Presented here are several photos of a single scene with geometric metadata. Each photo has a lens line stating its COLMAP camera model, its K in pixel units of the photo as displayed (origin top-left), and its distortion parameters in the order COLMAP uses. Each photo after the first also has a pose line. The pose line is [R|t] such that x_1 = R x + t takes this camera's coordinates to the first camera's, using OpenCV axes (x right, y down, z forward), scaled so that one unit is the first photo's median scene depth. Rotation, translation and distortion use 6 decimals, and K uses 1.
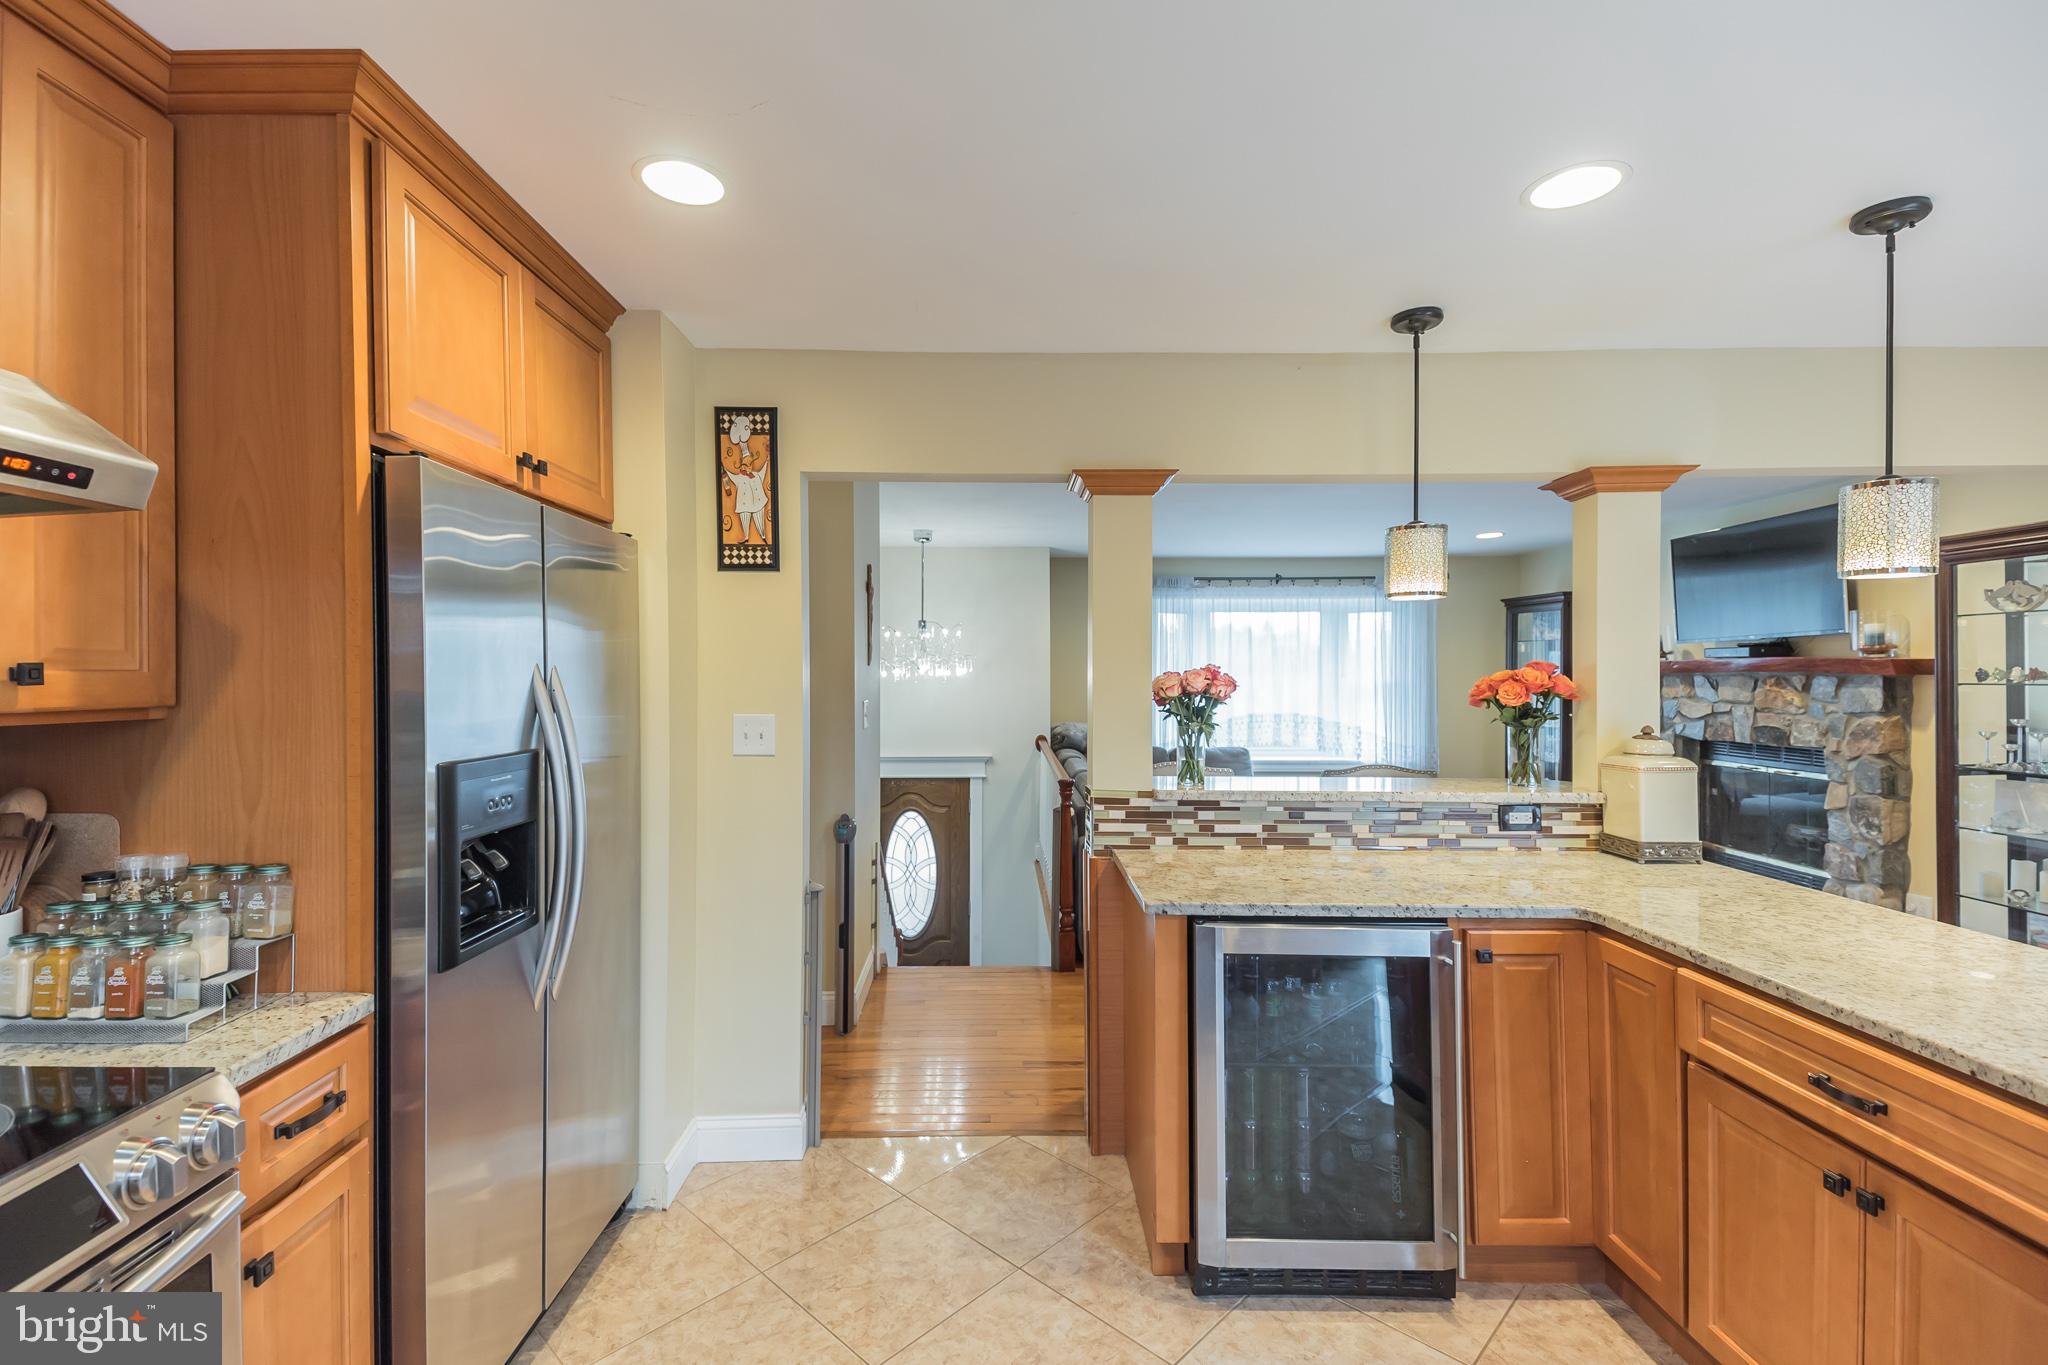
lens RADIAL K [[915.1, 0, 1006.1], [0, 915.1, 675.7], [0, 0, 1]] dist [0.065941, -0.001411]
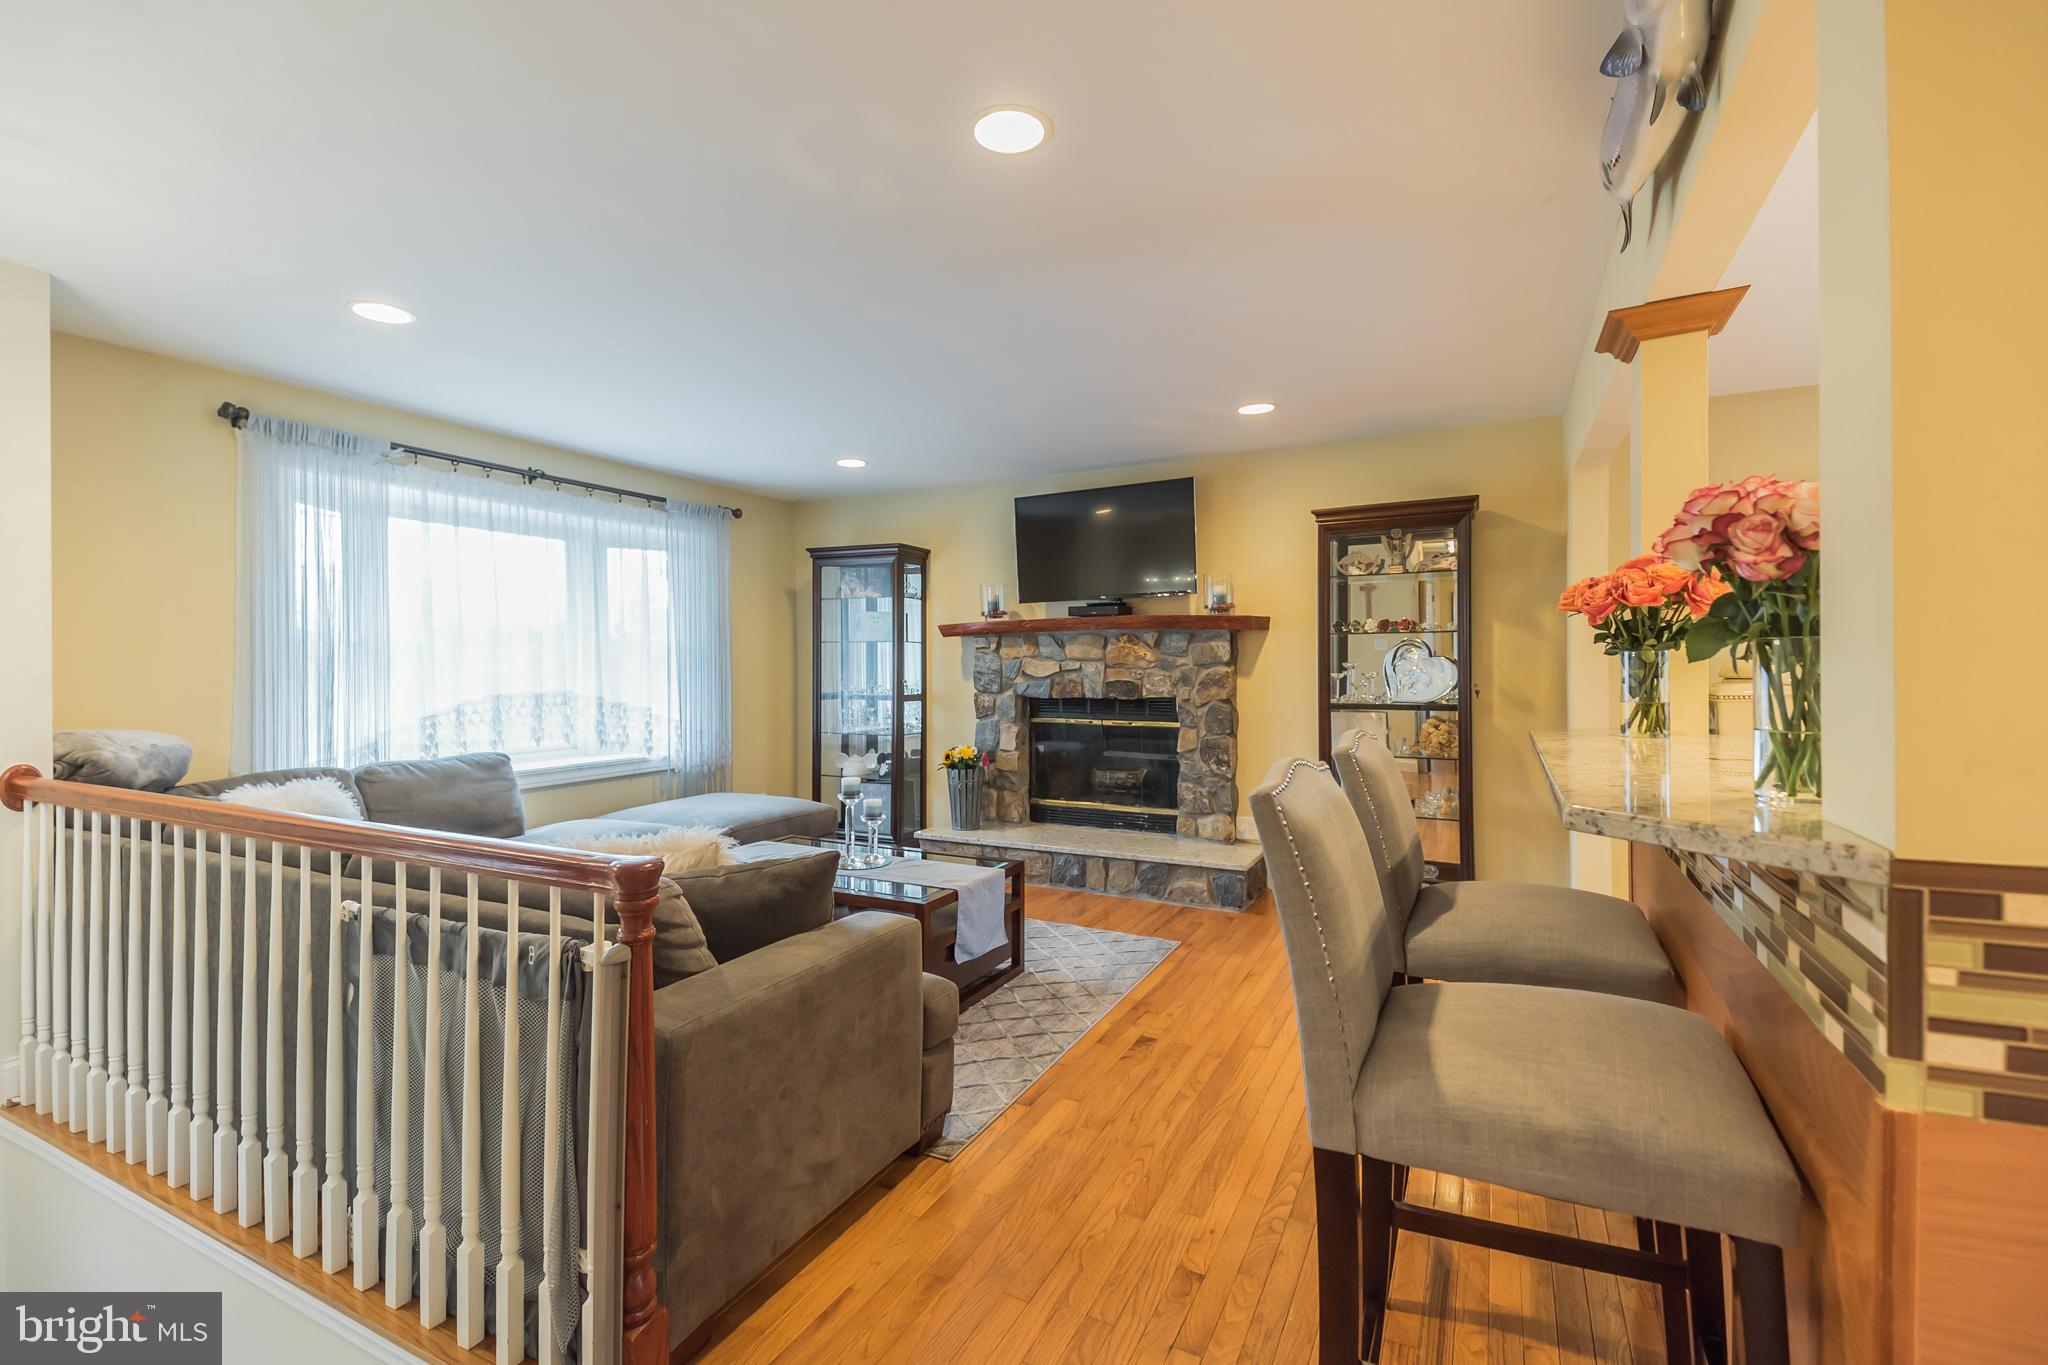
lens RADIAL K [[915.1, 0, 1018.7], [0, 915.1, 663.8], [0, 0, 1]] dist [0.065941, -0.001411]
pose [[0.475149, -0.002199, 0.879902, -0.108897], [0.003459, 0.999994, 0.000631, 0.023193], [-0.879898, 0.002744, 0.475154, 0.431585]]
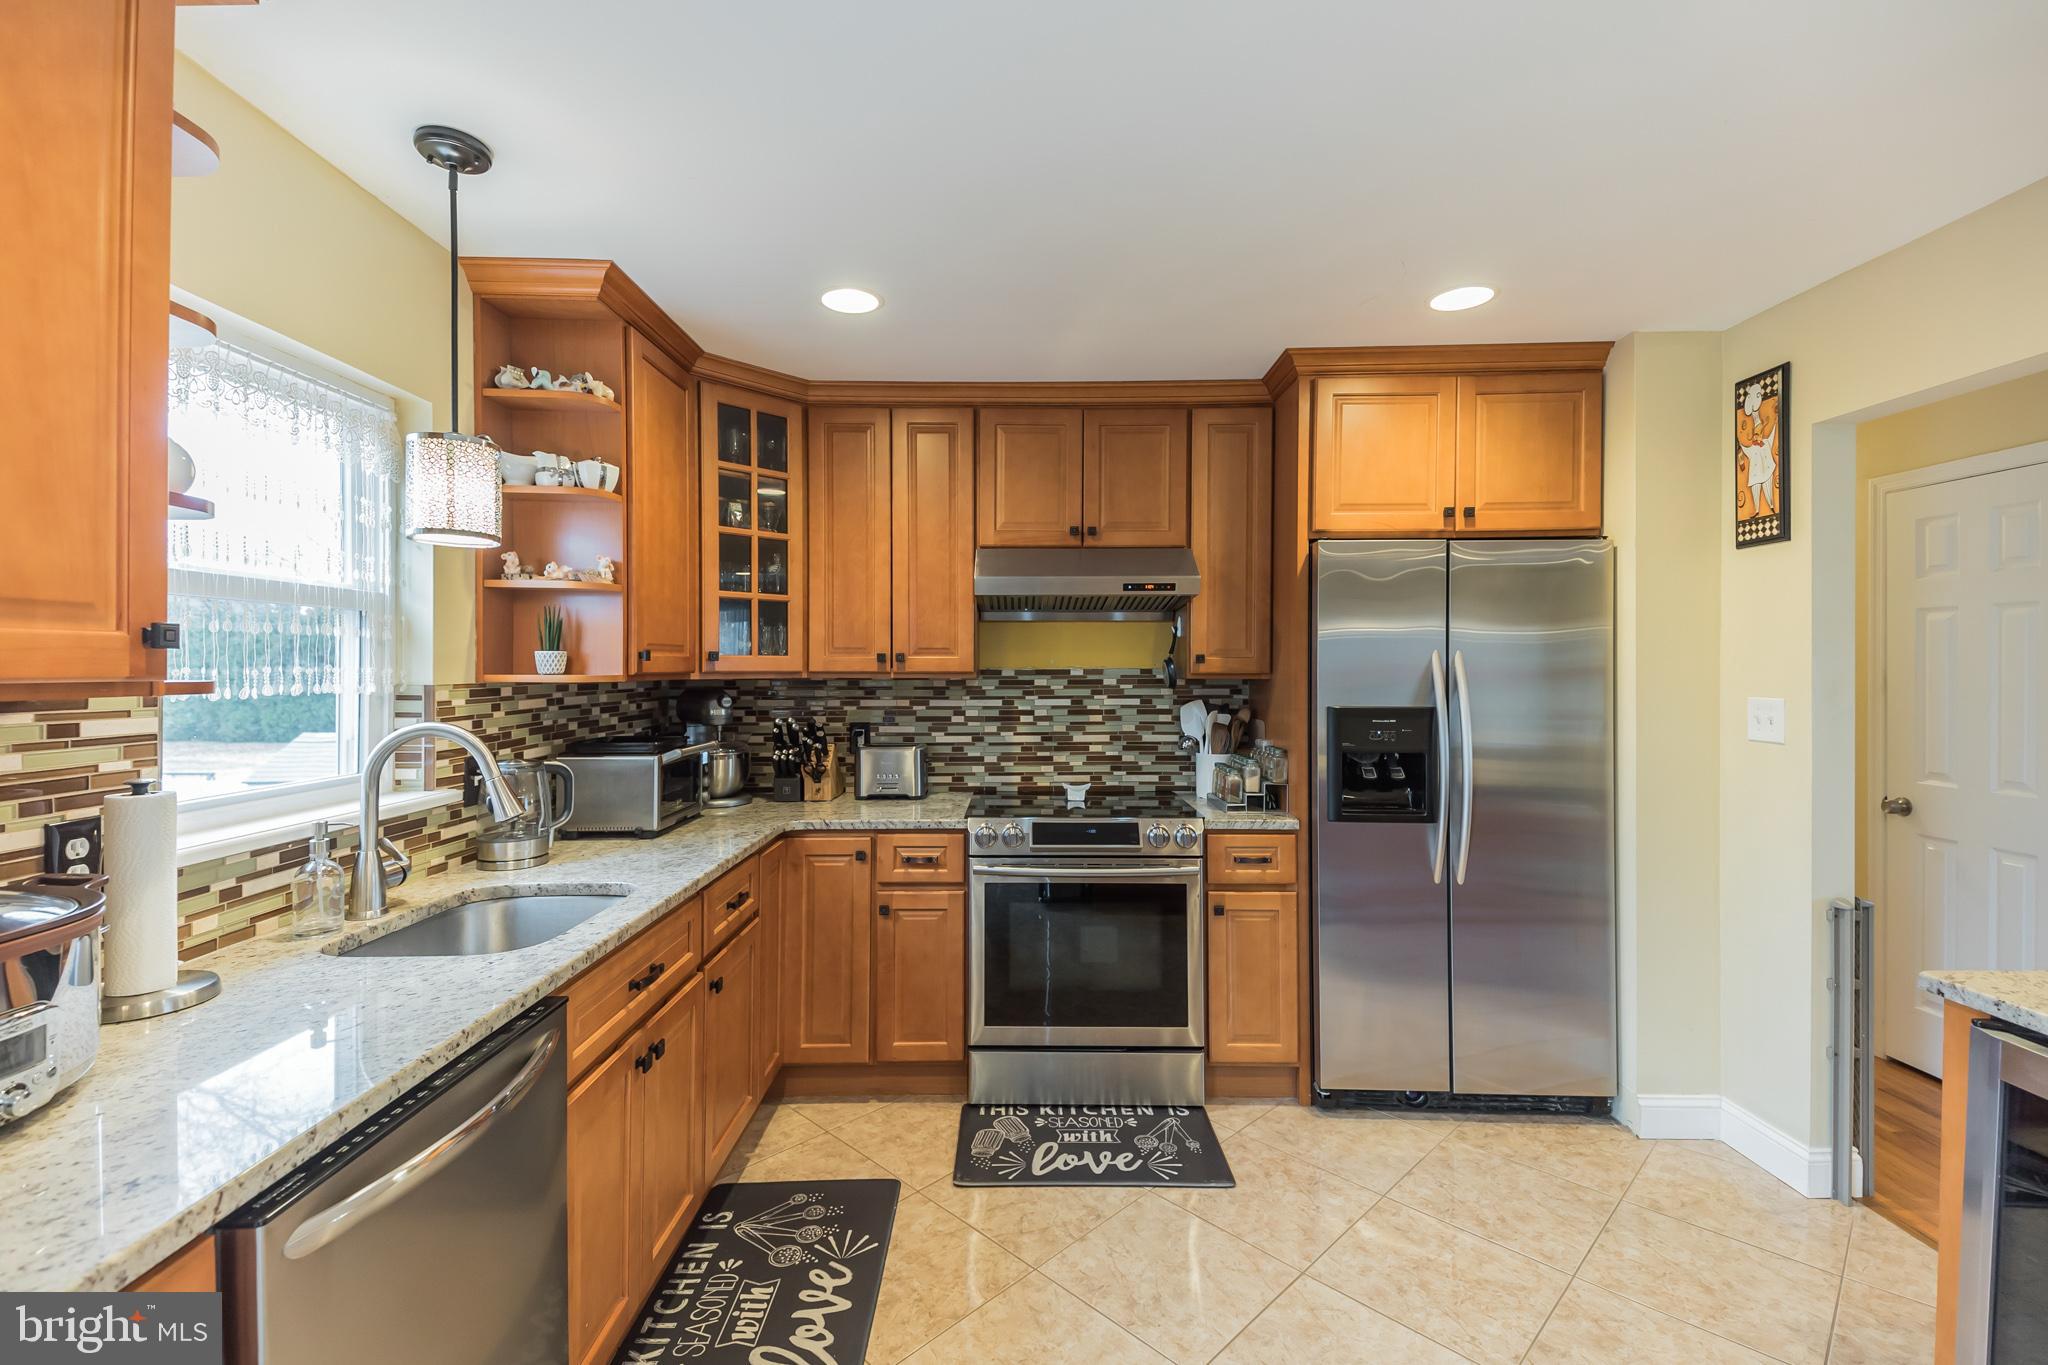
lens RADIAL K [[915.1, 0, 1023.6], [0, 915.1, 671.9], [0, 0, 1]] dist [0.065941, -0.001411]
pose [[-0.004447, 0.003032, -0.999986, 0.699073], [-0.001801, 0.999994, 0.003040, 0.013795], [0.999988, 0.001815, -0.004441, 0.251774]]
